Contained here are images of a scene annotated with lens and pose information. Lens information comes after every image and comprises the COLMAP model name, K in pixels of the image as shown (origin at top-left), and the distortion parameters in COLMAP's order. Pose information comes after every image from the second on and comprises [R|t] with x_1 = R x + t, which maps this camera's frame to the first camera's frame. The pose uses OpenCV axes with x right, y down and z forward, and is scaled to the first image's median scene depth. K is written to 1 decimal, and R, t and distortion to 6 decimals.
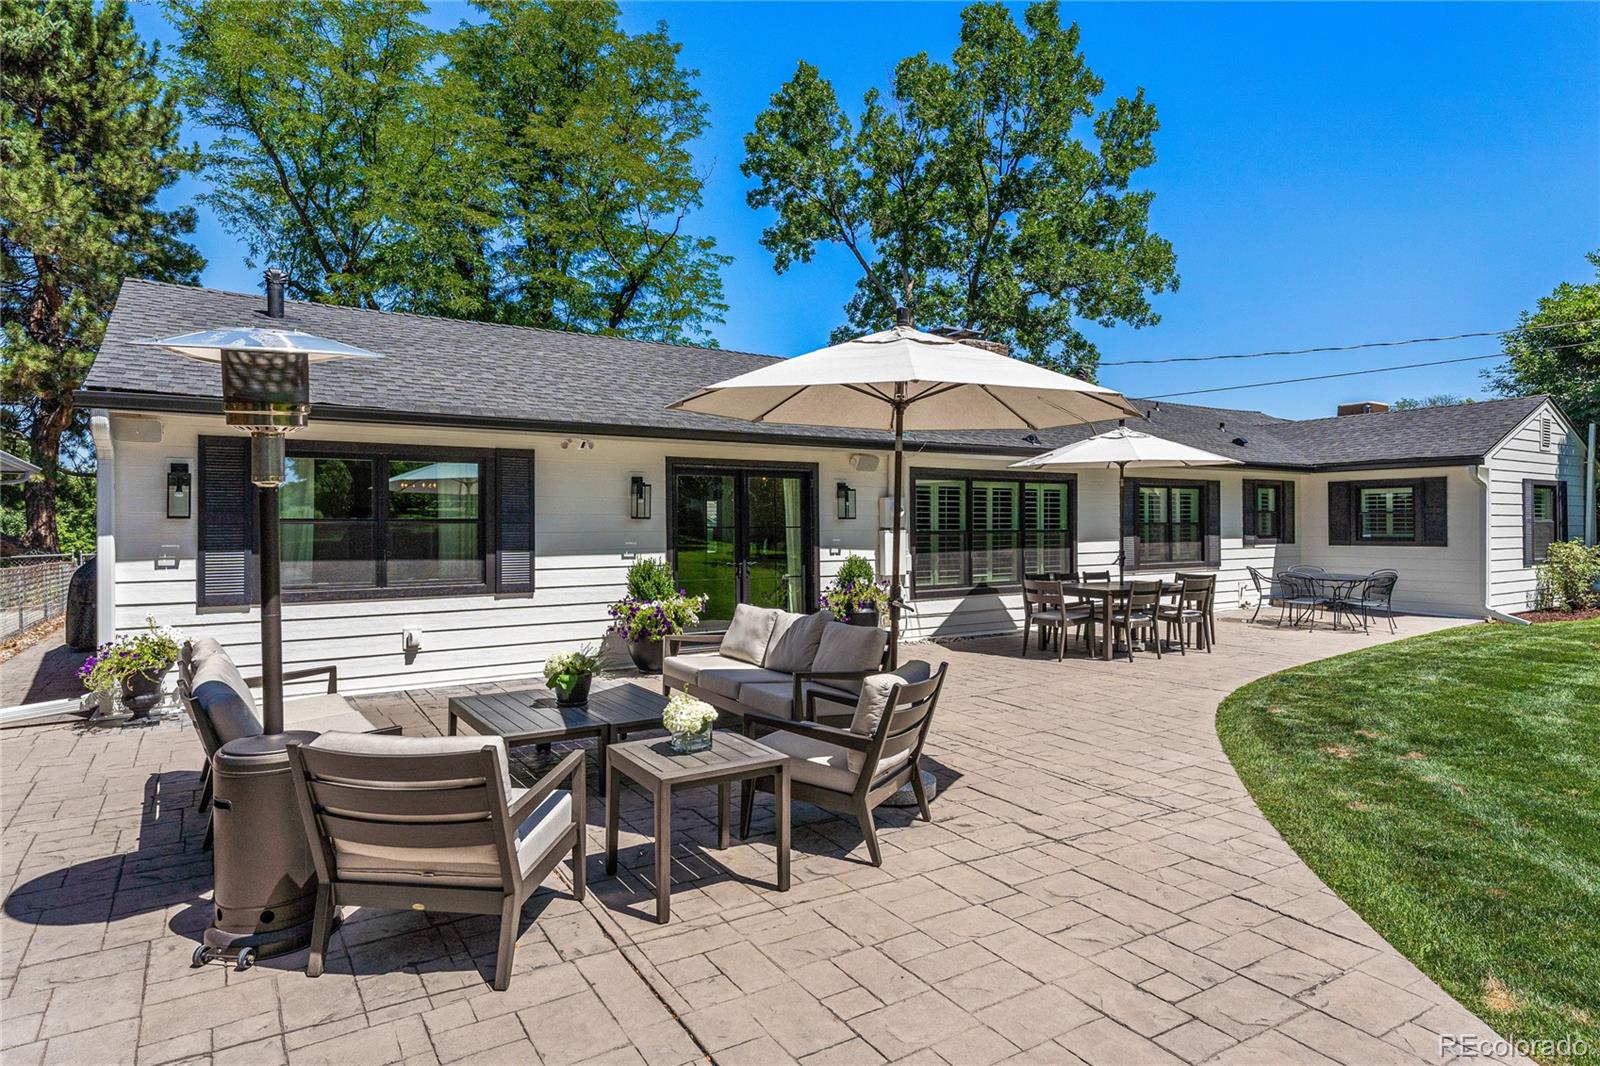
lens RADIAL K [[848.9, 0, 800.0], [0, 848.9, 533.0], [0, 0, 1]] dist [-0.000964, 0.000060]
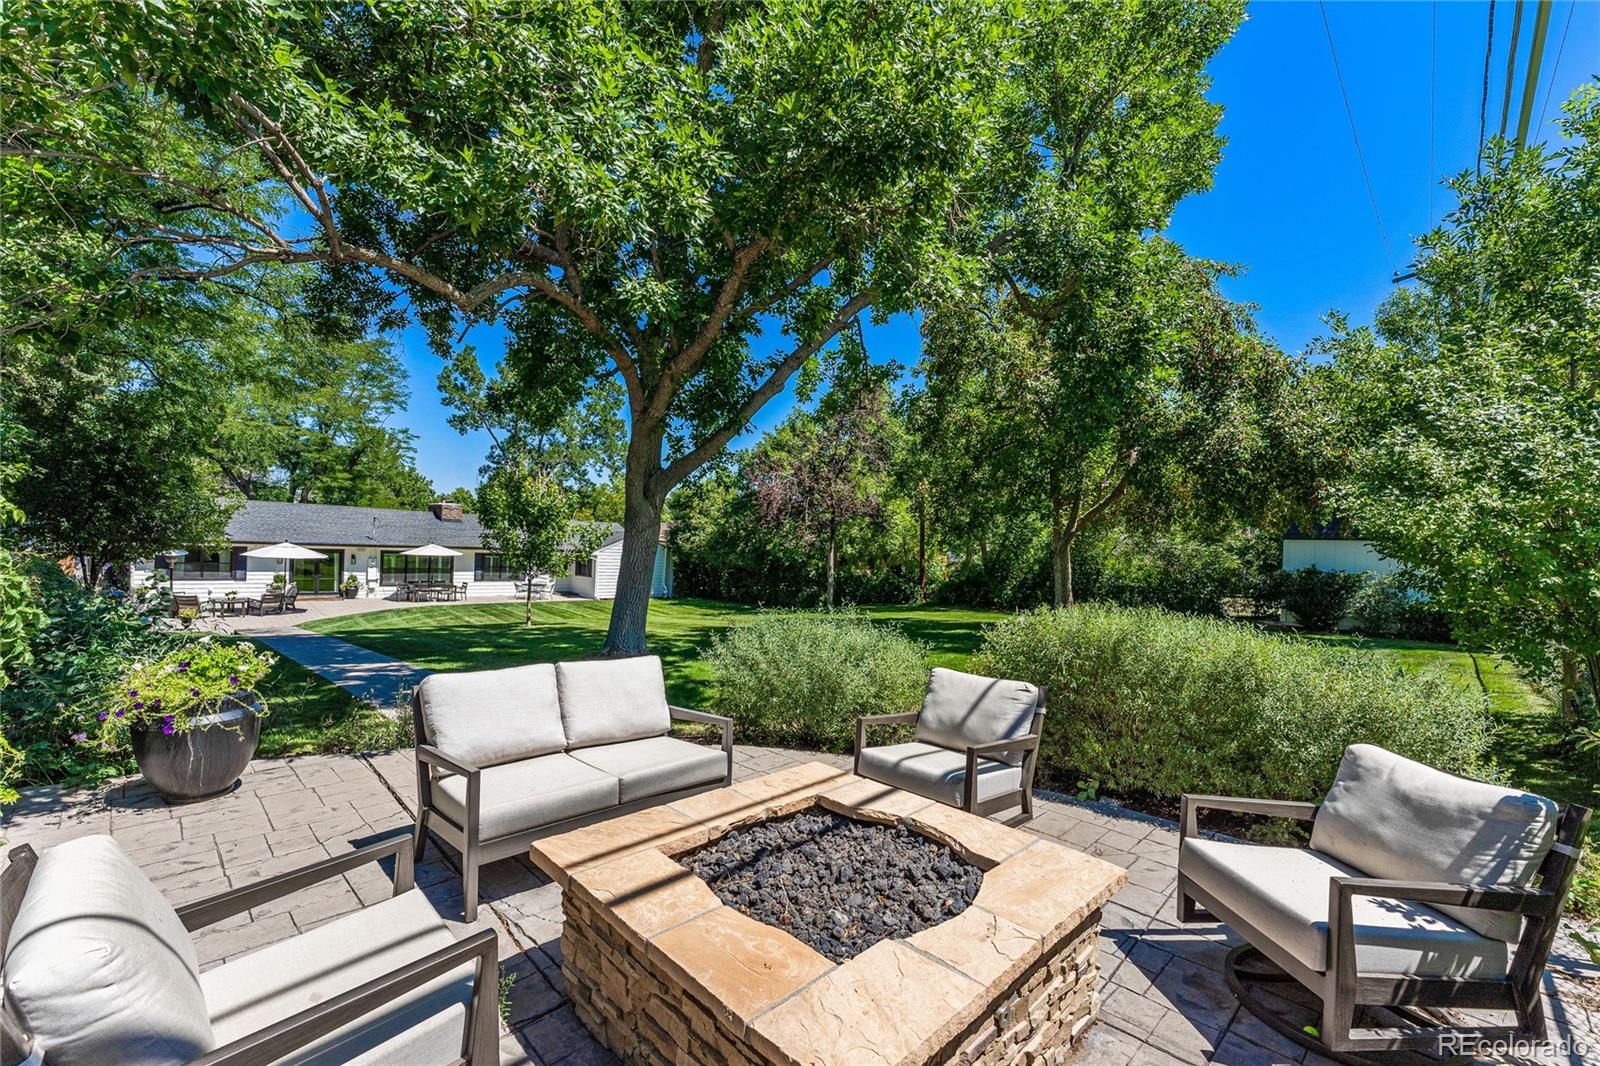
lens RADIAL K [[654.4, 0, 793.2], [0, 654.4, 531.7], [0, 0, 1]] dist [-0.001199, -0.000253]
pose [[0.975385, 0.050958, 0.214541, 1.325428], [-0.044794, 0.998434, -0.033500, -0.149932], [-0.215912, 0.023066, 0.976140, -2.250211]]
